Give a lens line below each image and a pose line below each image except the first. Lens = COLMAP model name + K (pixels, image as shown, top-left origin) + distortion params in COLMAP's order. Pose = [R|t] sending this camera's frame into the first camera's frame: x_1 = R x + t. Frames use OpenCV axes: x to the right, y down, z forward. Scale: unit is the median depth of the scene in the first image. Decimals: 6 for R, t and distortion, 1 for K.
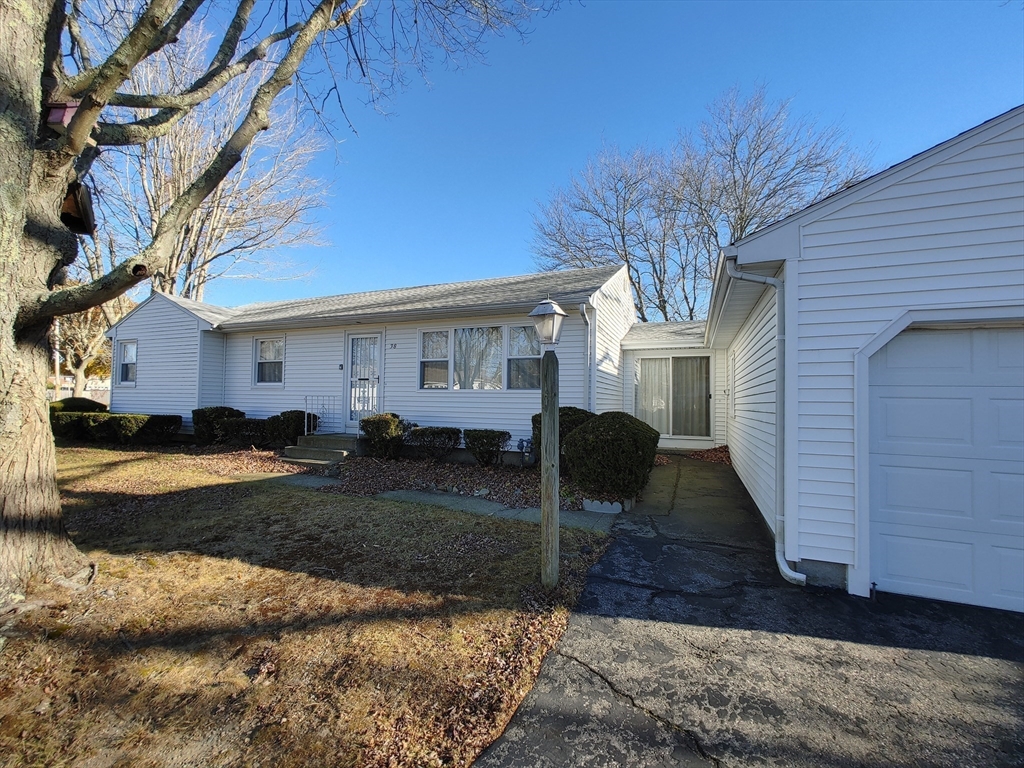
lens RADIAL K [[445.8, 0, 510.8], [0, 445.8, 376.5], [0, 0, 1]] dist [-0.000189, -0.000047]
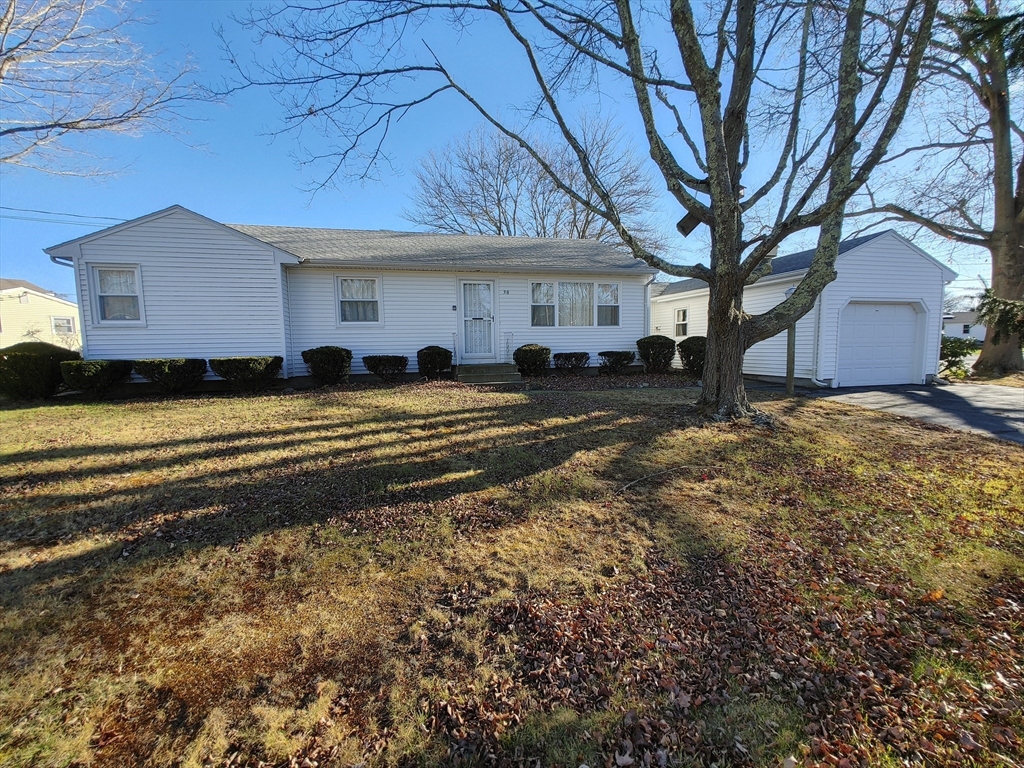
lens RADIAL K [[445.8, 0, 510.8], [0, 445.8, 376.5], [0, 0, 1]] dist [-0.000189, -0.000047]
pose [[0.799682, -0.069633, 0.596373, -0.969594], [-0.005296, 0.992396, 0.122974, 0.012560], [-0.600401, -0.101499, 0.793232, -0.030725]]
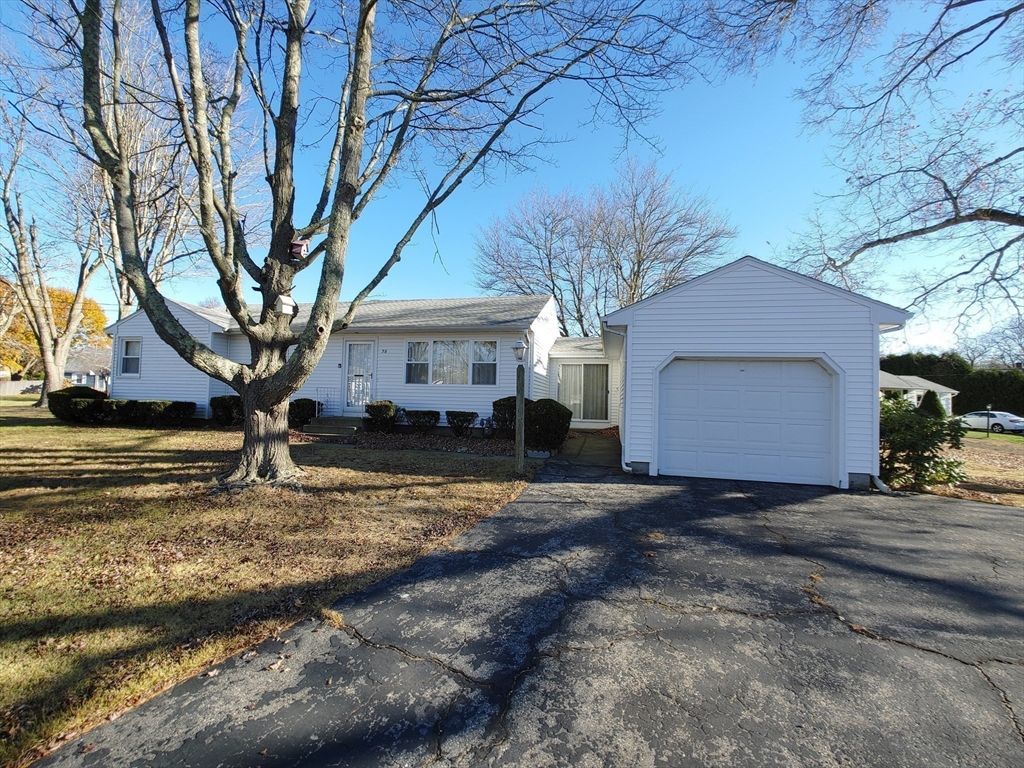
lens RADIAL K [[445.8, 0, 510.8], [0, 445.8, 376.5], [0, 0, 1]] dist [-0.000189, -0.000047]
pose [[0.985324, 0.018700, 0.169667, -0.108647], [-0.019173, 0.999816, 0.001150, -0.001003], [-0.169614, -0.004386, 0.985501, -0.367173]]
